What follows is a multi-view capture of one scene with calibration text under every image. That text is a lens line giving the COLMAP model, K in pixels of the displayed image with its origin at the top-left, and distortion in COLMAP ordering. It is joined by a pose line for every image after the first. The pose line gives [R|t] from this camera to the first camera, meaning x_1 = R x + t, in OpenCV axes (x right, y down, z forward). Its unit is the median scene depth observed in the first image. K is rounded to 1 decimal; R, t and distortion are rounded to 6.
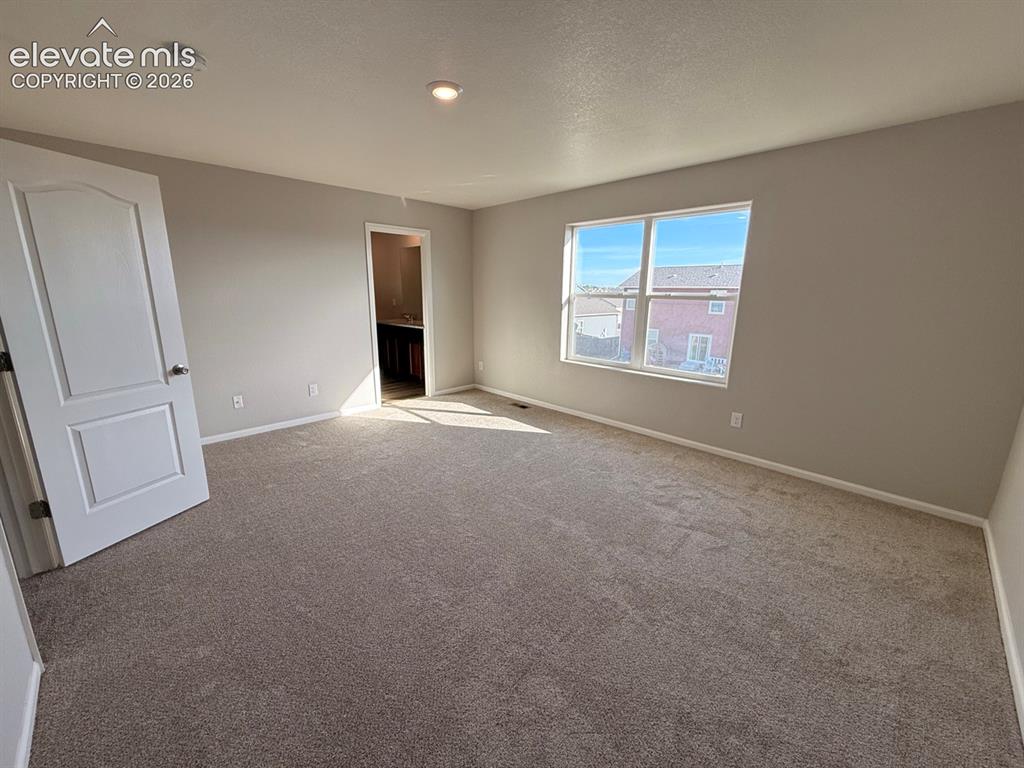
lens RADIAL K [[408.6, 0, 507.9], [0, 408.6, 383.3], [0, 0, 1]] dist [0.000238, 0.000036]
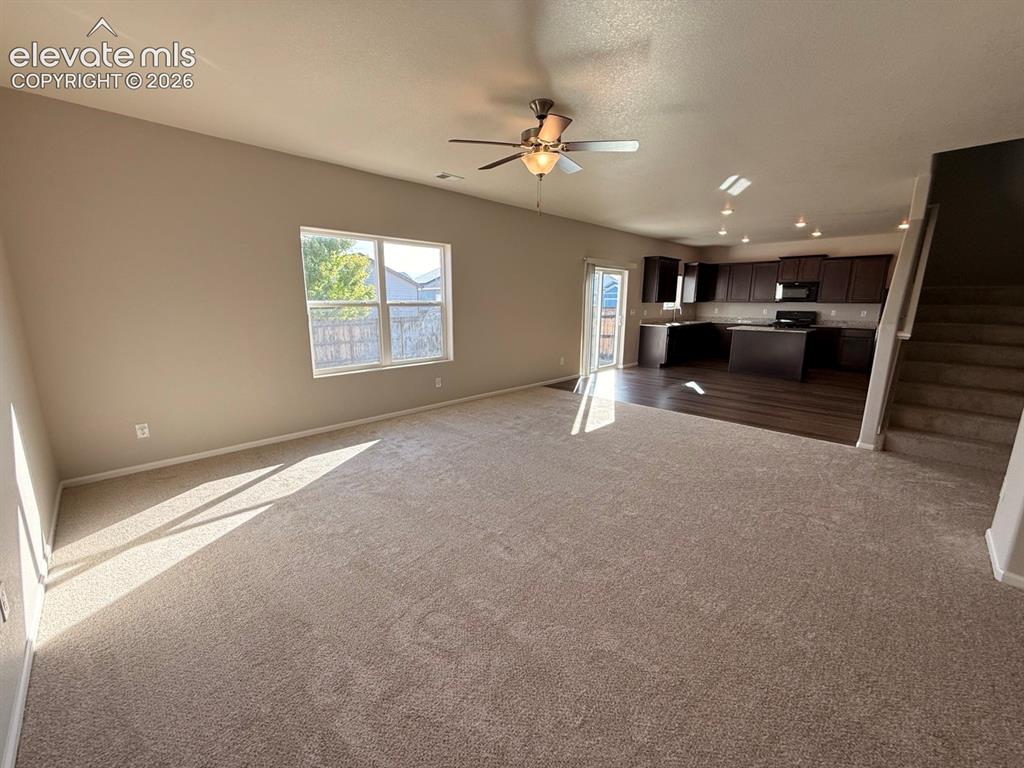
lens RADIAL K [[408.6, 0, 507.9], [0, 408.6, 383.3], [0, 0, 1]] dist [0.000238, 0.000036]
pose [[-0.027555, -0.207461, 0.977855, -0.806597], [0.215484, 0.953995, 0.208471, -0.144774], [-0.976119, 0.216456, 0.018417, 0.595566]]
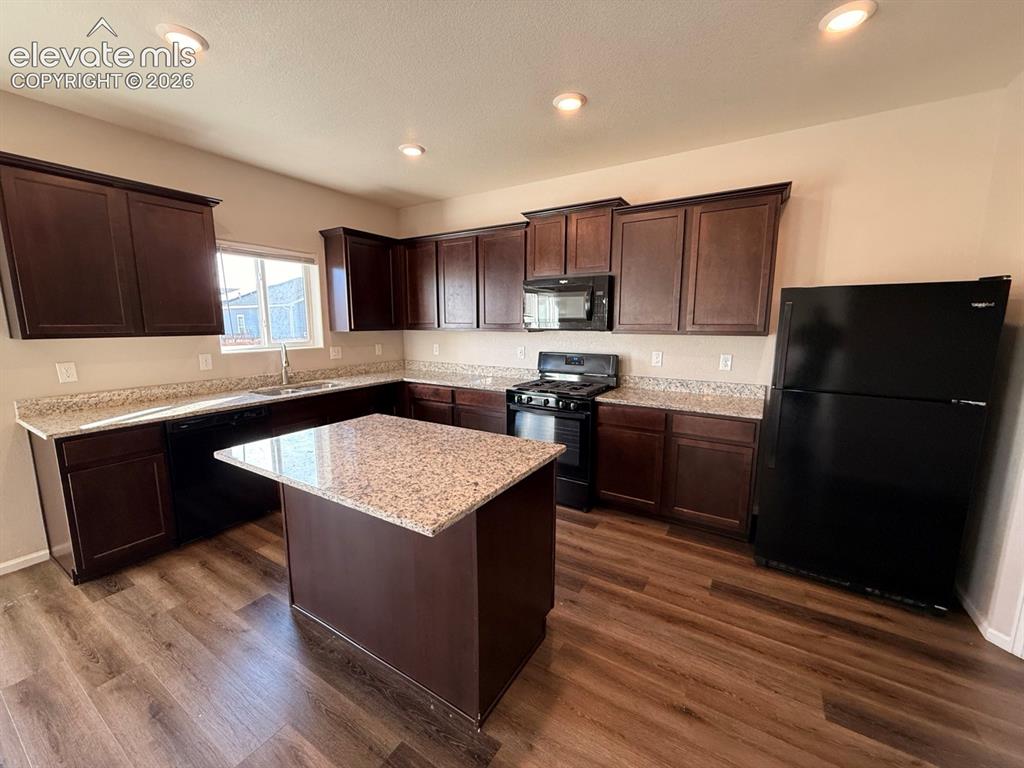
lens RADIAL K [[408.6, 0, 507.9], [0, 408.6, 383.3], [0, 0, 1]] dist [0.000238, 0.000036]
pose [[-0.257798, -0.152575, 0.954076, 0.511918], [0.209505, 0.955133, 0.209354, 0.112785], [-0.943211, 0.253855, -0.214266, -0.559469]]
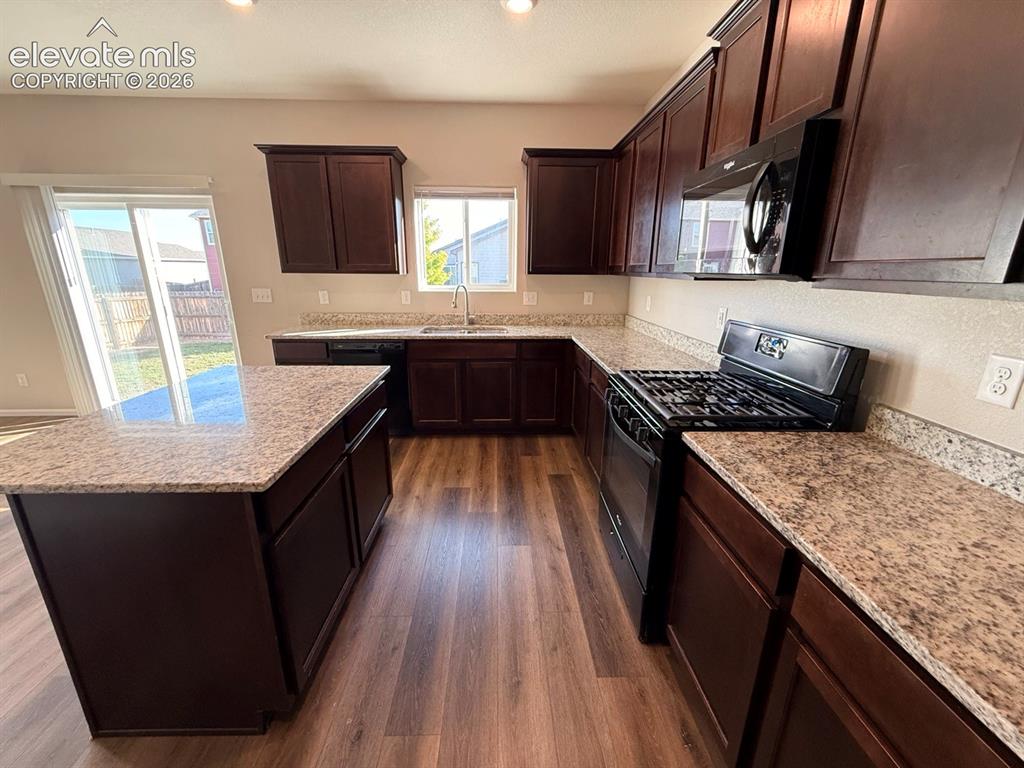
lens RADIAL K [[408.6, 0, 507.9], [0, 408.6, 383.3], [0, 0, 1]] dist [0.000238, 0.000036]
pose [[0.663081, -0.206344, 0.719545, 0.827064], [0.162740, 0.978002, 0.130492, 0.213443], [-0.730643, 0.030572, 0.682075, -0.948774]]
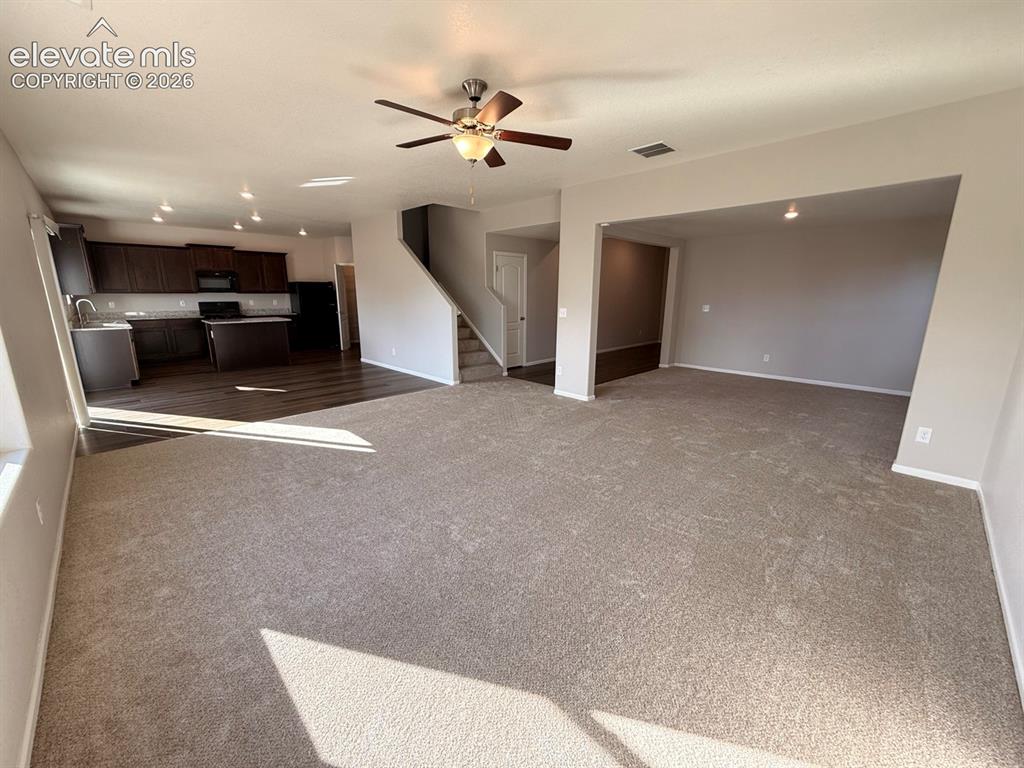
lens RADIAL K [[408.6, 0, 507.9], [0, 408.6, 383.3], [0, 0, 1]] dist [0.000238, 0.000036]
pose [[-0.999709, -0.006975, -0.023114, -0.145494], [-0.016191, 0.903839, 0.427566, -0.277208], [0.017909, 0.427816, -0.903689, 1.179570]]
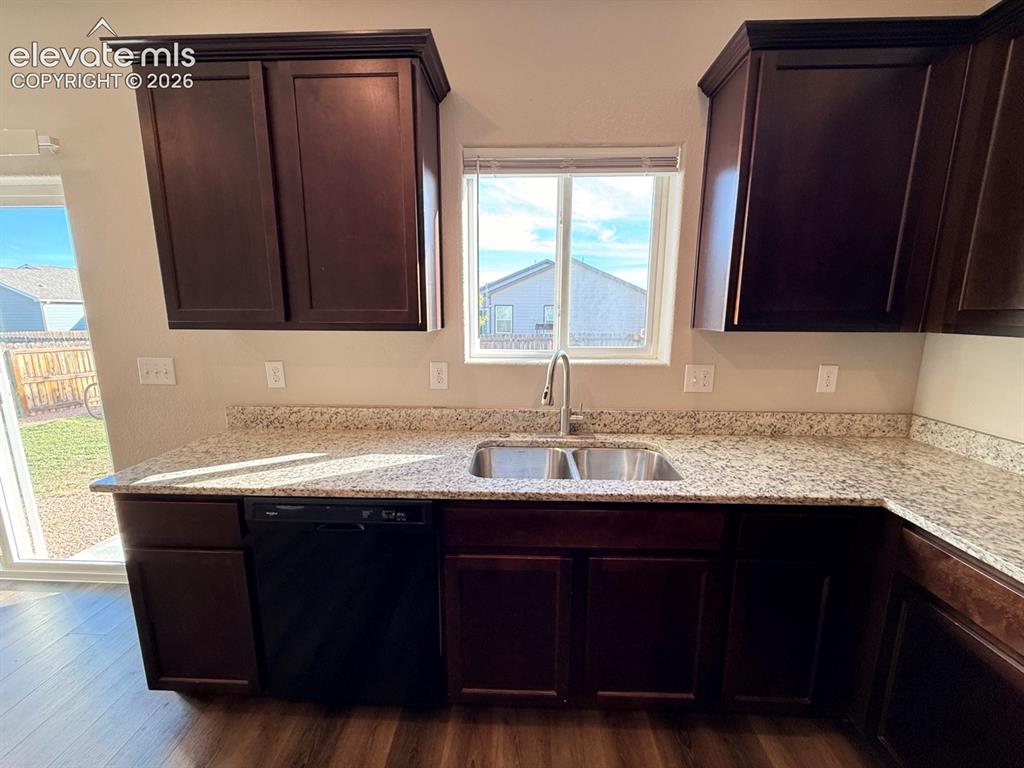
lens RADIAL K [[408.6, 0, 509.4], [0, 408.6, 386.1], [0, 0, 1]] dist [0.001520, 0.000175]
pose [[0.710479, -0.133222, 0.690993, 1.096992], [0.157174, 0.987153, 0.028715, 0.125803], [-0.685942, 0.088205, 0.722291, -0.568716]]
